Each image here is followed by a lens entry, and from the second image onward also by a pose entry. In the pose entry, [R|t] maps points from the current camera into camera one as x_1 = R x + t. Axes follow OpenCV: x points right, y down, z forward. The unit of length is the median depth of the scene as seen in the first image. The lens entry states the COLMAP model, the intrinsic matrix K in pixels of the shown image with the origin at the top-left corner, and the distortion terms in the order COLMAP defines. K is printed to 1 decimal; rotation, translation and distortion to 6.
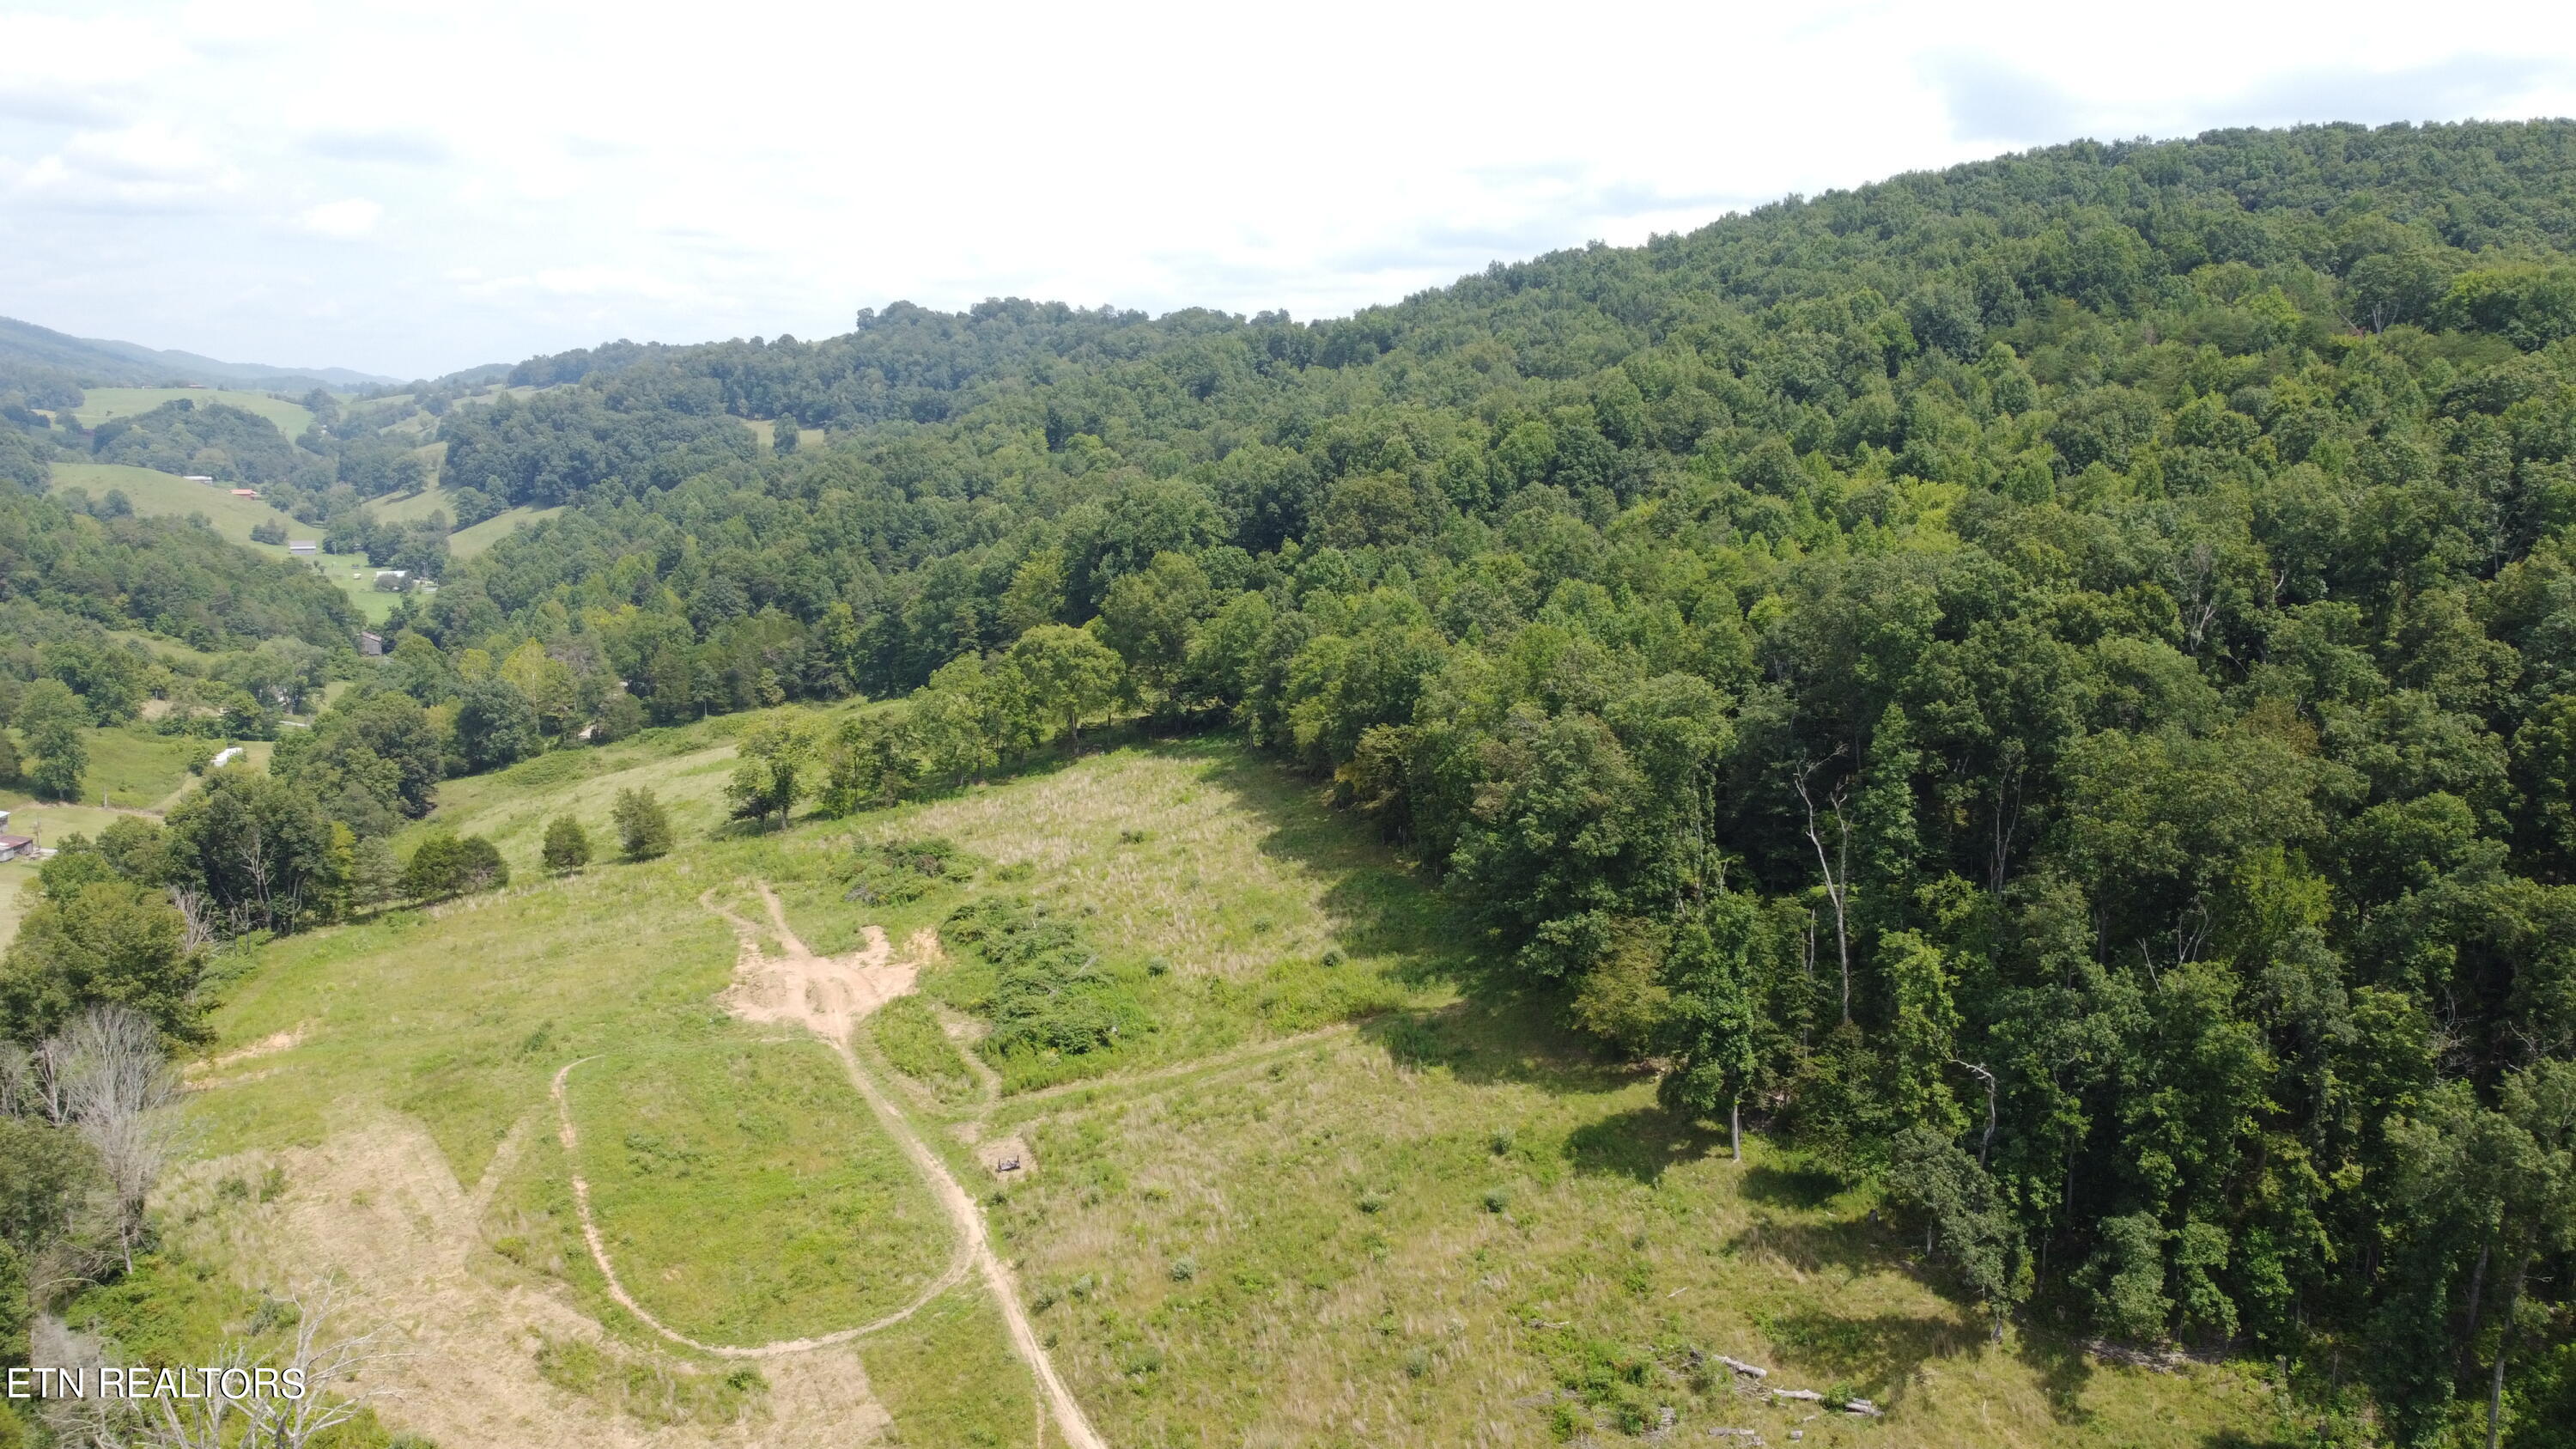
lens RADIAL K [[1925.1, 0, 1288.0], [0, 1925.1, 724.5], [0, 0, 1]] dist [-0.009553, -0.005861]
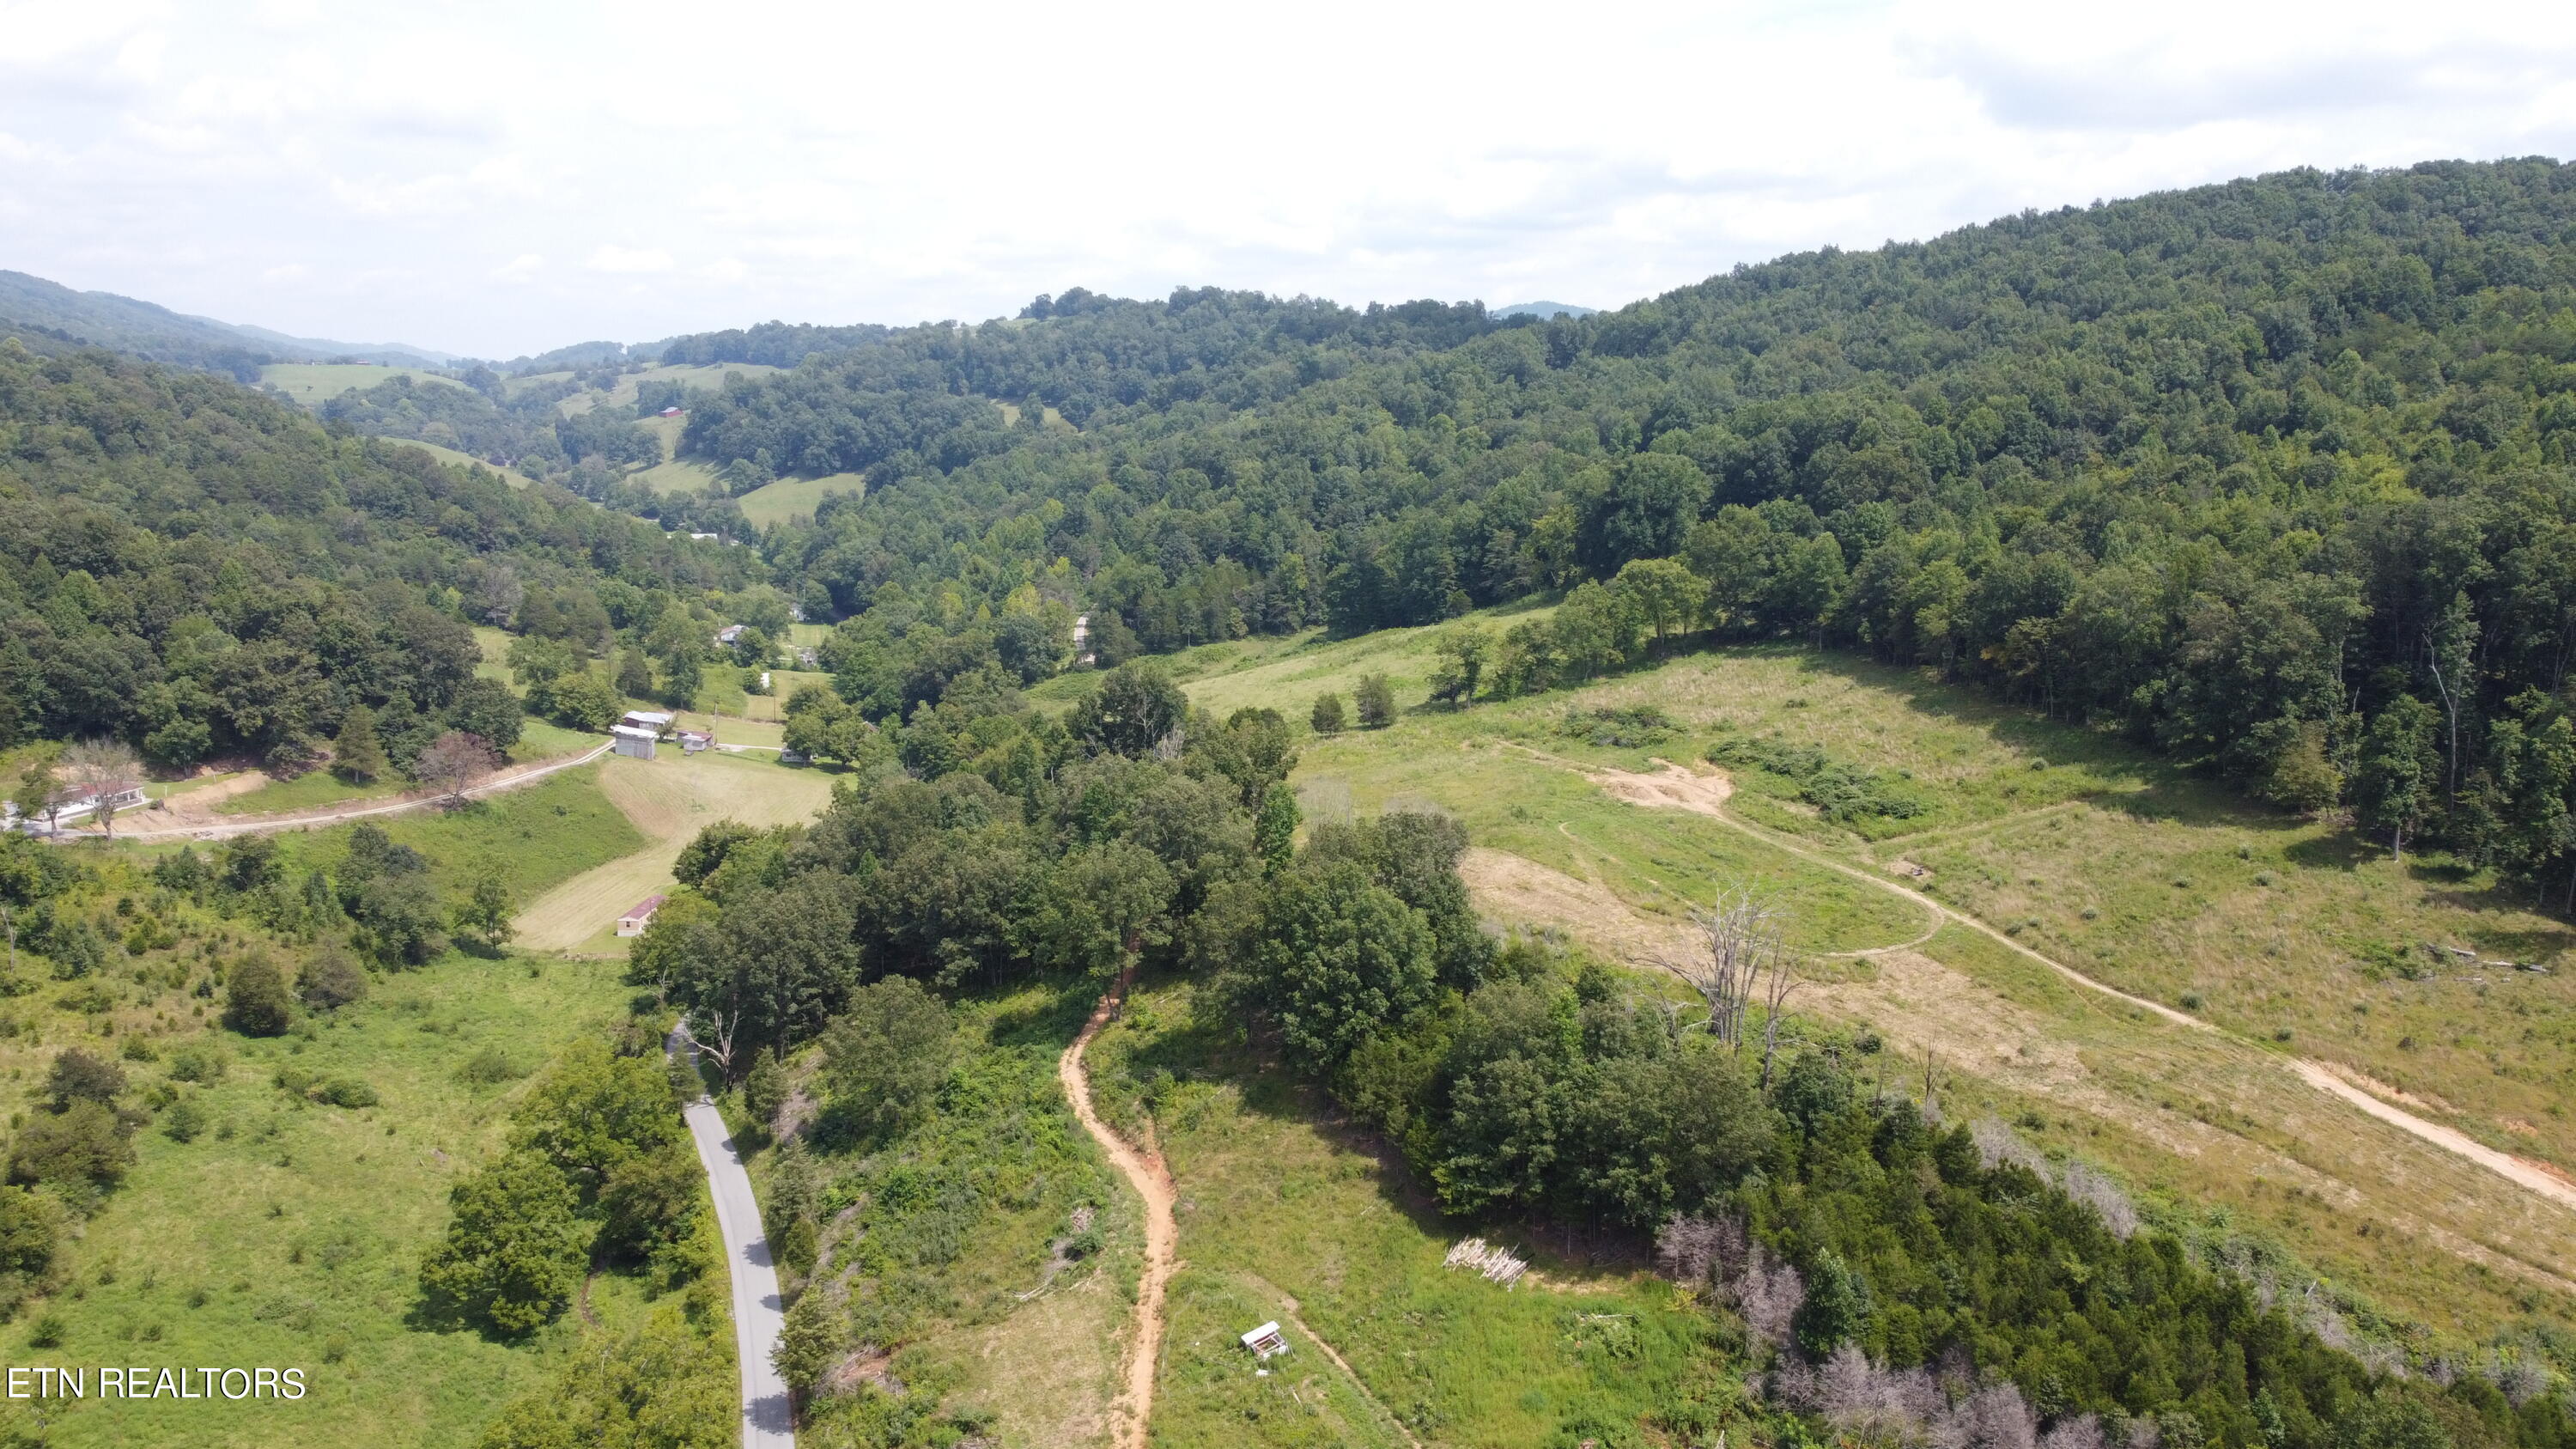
lens RADIAL K [[1927.1, 0, 1288.5], [0, 1927.1, 730.2], [0, 0, 1]] dist [-0.010428, -0.002403]
pose [[0.999925, 0.007511, -0.009672, -0.299728], [-0.007389, 0.999893, 0.012651, 0.043048], [0.009766, -0.012579, 0.999873, -0.278543]]
